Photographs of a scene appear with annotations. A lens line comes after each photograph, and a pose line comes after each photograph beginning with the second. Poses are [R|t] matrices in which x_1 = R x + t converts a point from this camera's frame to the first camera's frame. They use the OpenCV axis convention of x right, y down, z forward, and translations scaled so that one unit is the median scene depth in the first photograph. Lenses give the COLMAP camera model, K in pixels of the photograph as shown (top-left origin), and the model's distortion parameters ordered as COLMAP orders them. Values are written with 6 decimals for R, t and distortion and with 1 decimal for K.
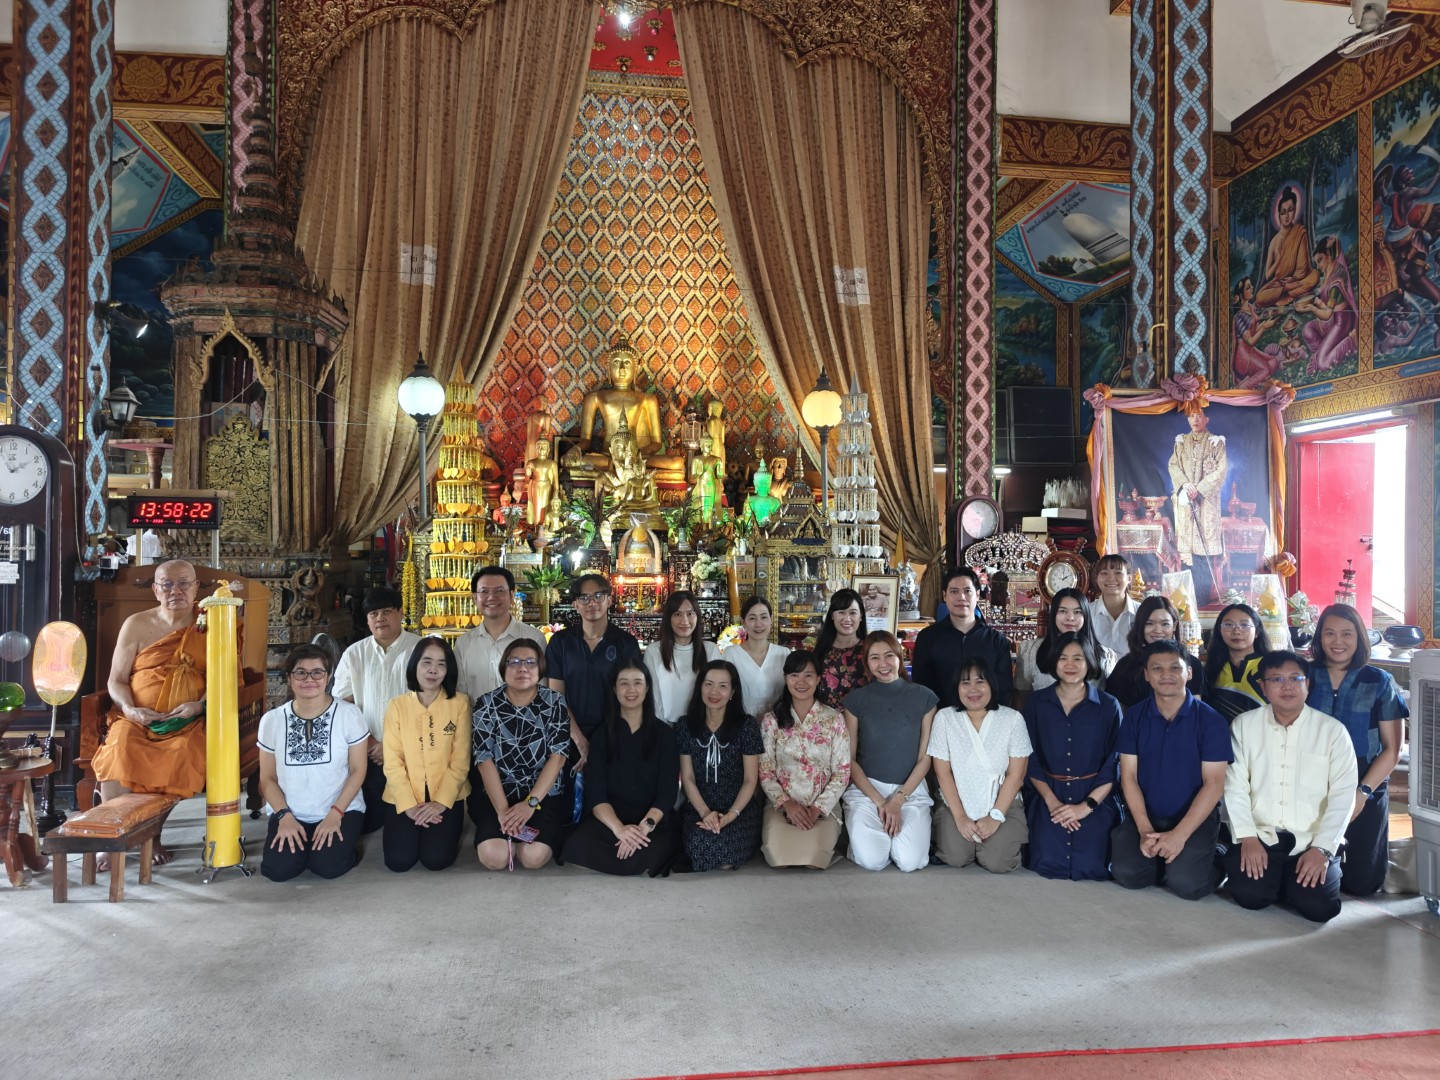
lens RADIAL K [[997.9, 0, 731.7], [0, 997.9, 543.7], [0, 0, 1]] dist [0.039010, -0.040274]
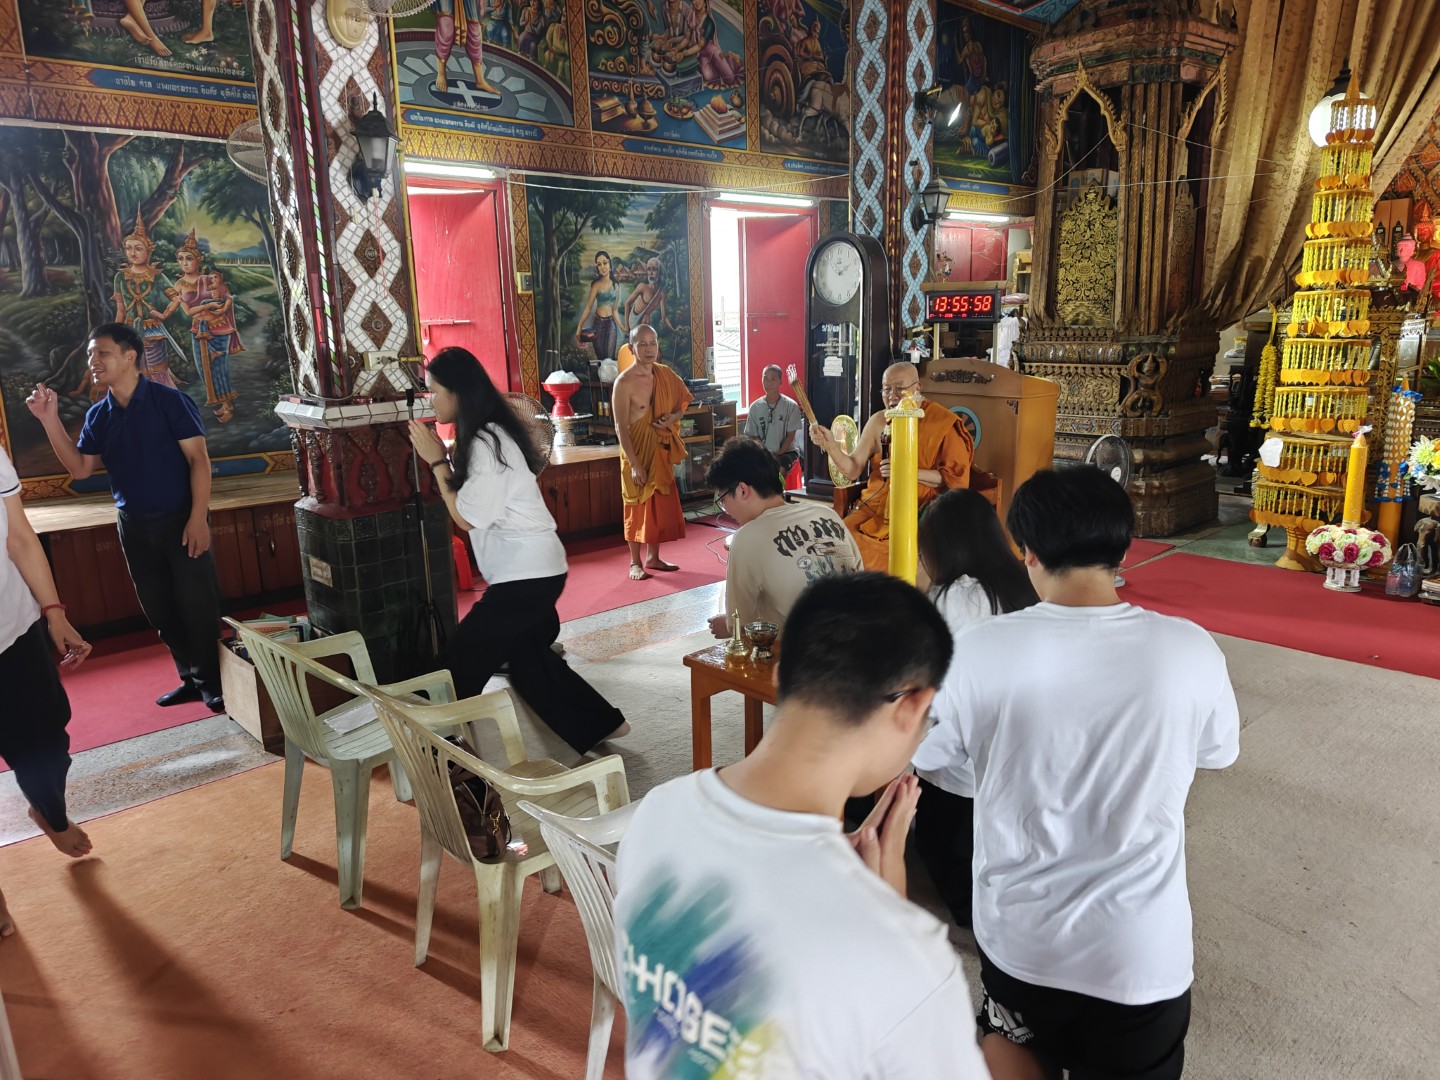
lens RADIAL K [[997.9, 0, 726.4], [0, 997.9, 544.6], [0, 0, 1]] dist [0.039010, -0.040274]
pose [[0.567875, 0.167342, -0.805924, 0.104941], [0.034044, 0.973503, 0.226127, -0.022728], [0.822410, -0.155849, 0.547131, 0.152998]]
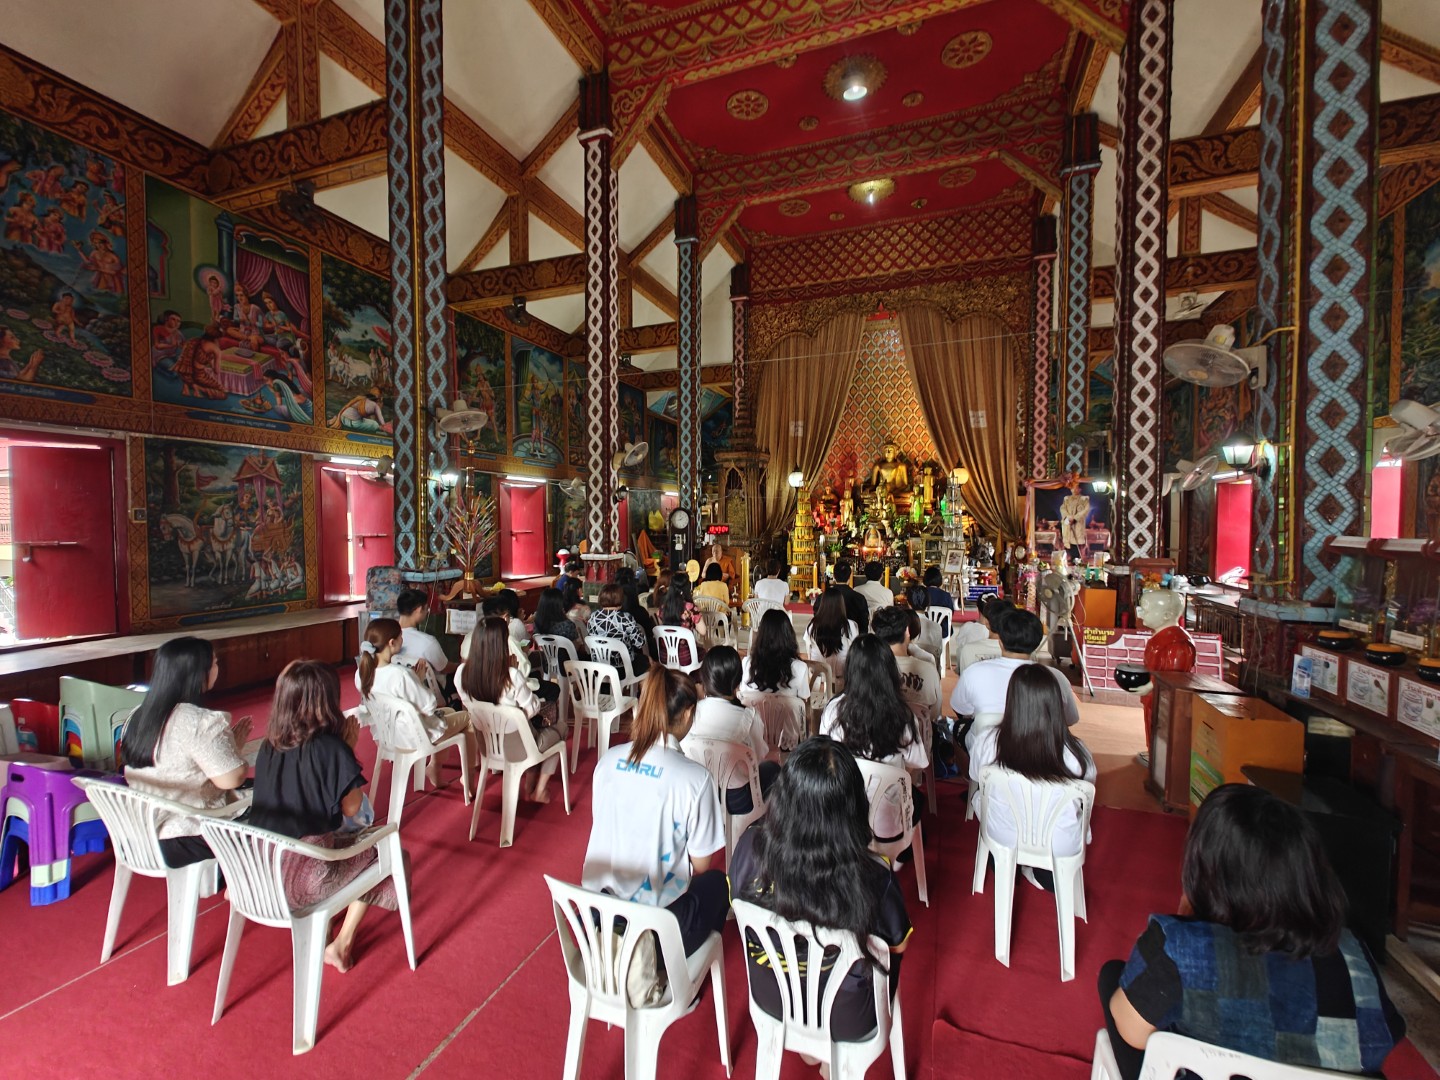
lens RADIAL K [[605.1, 0, 725.5], [0, 605.1, 534.3], [0, 0, 1]] dist [0.011547, -0.002300]
pose [[0.878461, 0.004017, -0.477797, 0.331509], [0.011124, 0.999522, 0.028854, -0.052109], [0.477685, -0.030662, 0.877996, -0.584394]]
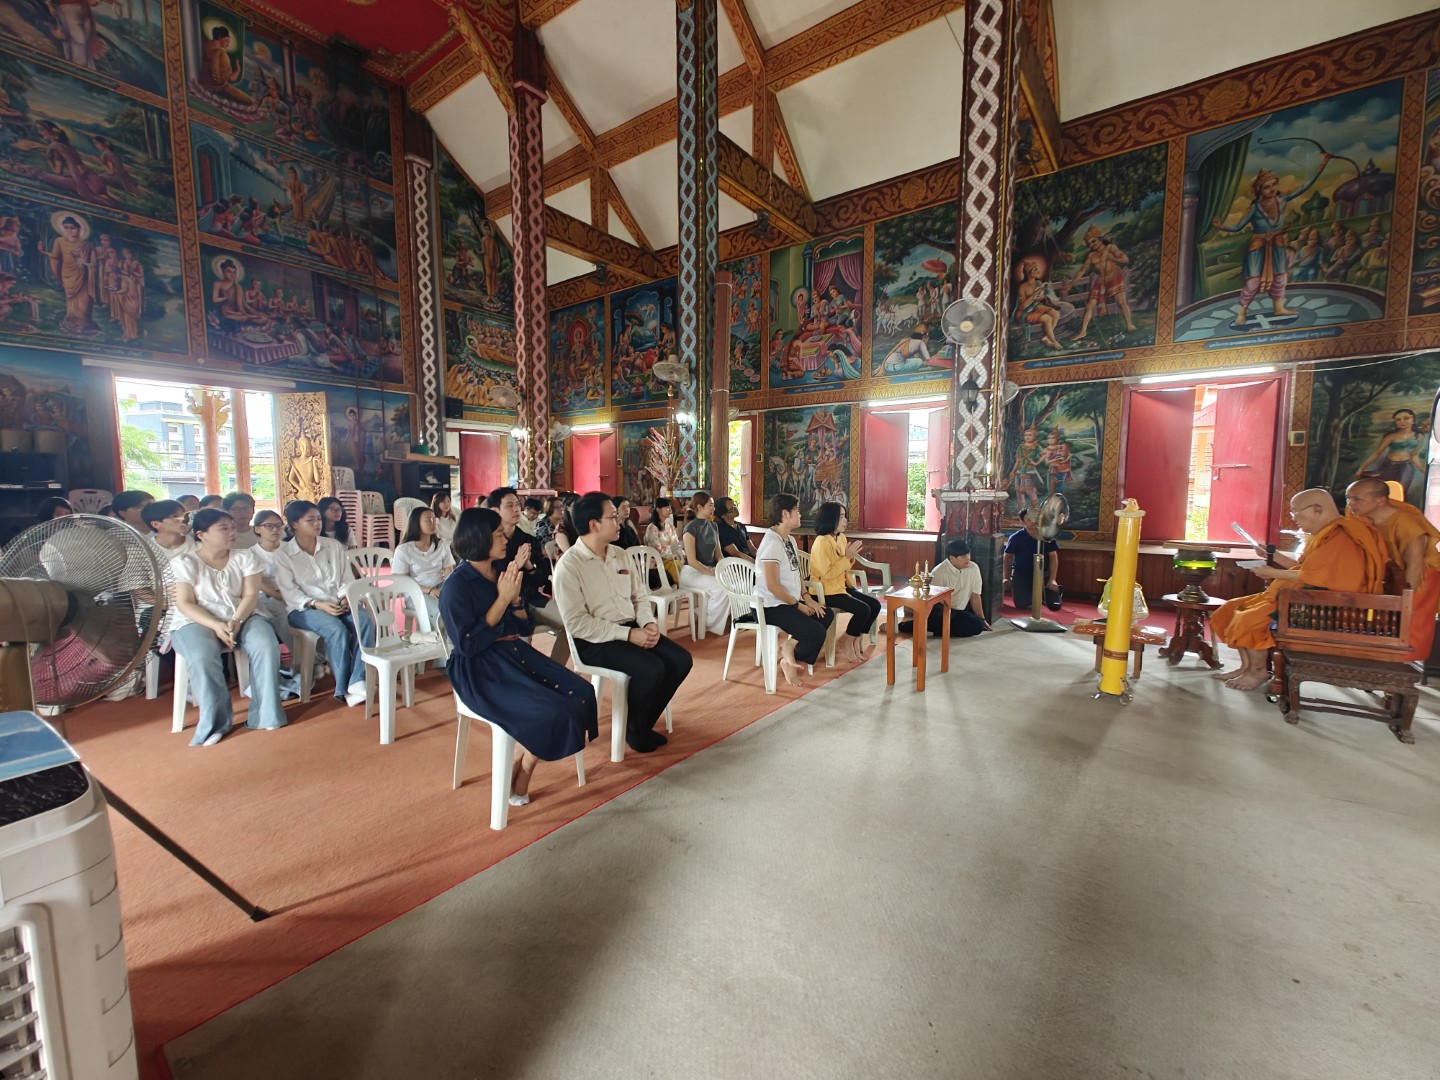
lens RADIAL K [[605.1, 0, 717.9], [0, 605.1, 539.1], [0, 0, 1]] dist [0.011547, -0.002300]
pose [[-0.717433, 0.055055, -0.694449, 0.315464], [0.004025, 0.997183, 0.074898, 0.012985], [0.696616, 0.050939, -0.715633, 0.588547]]
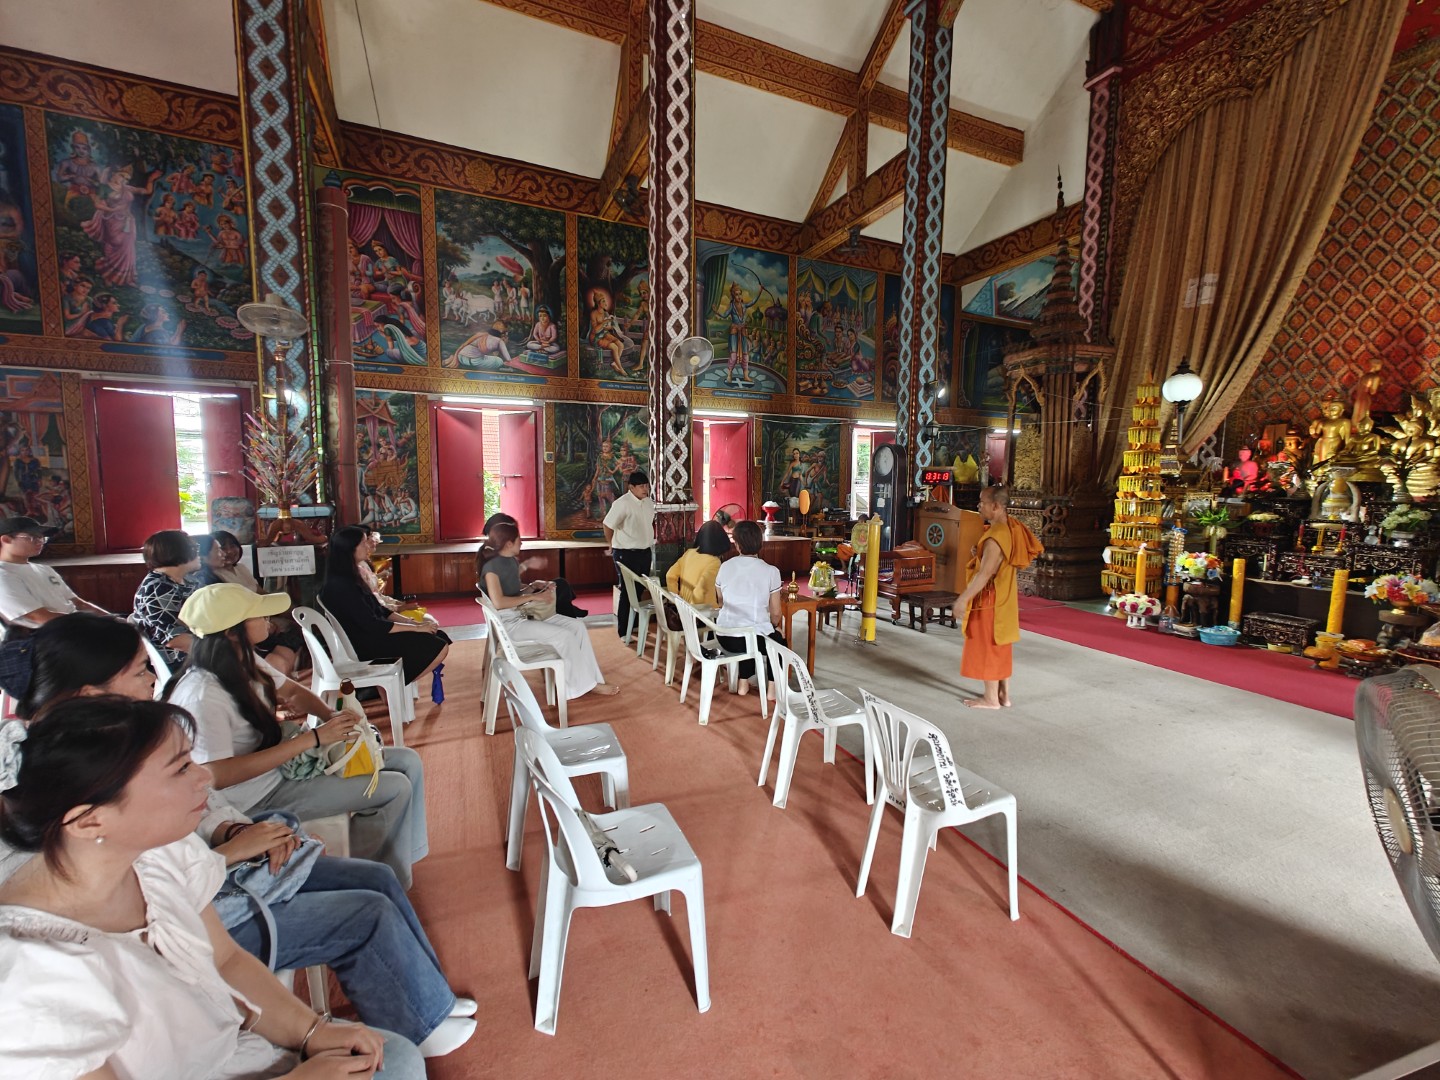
lens RADIAL K [[605.1, 0, 719.1], [0, 605.1, 537.6], [0, 0, 1]] dist [0.011547, -0.002300]
pose [[0.266498, 0.091559, -0.959477, 0.401806], [0.001990, 0.995423, 0.095541, -0.019038], [0.963833, -0.027371, 0.265096, 0.131181]]
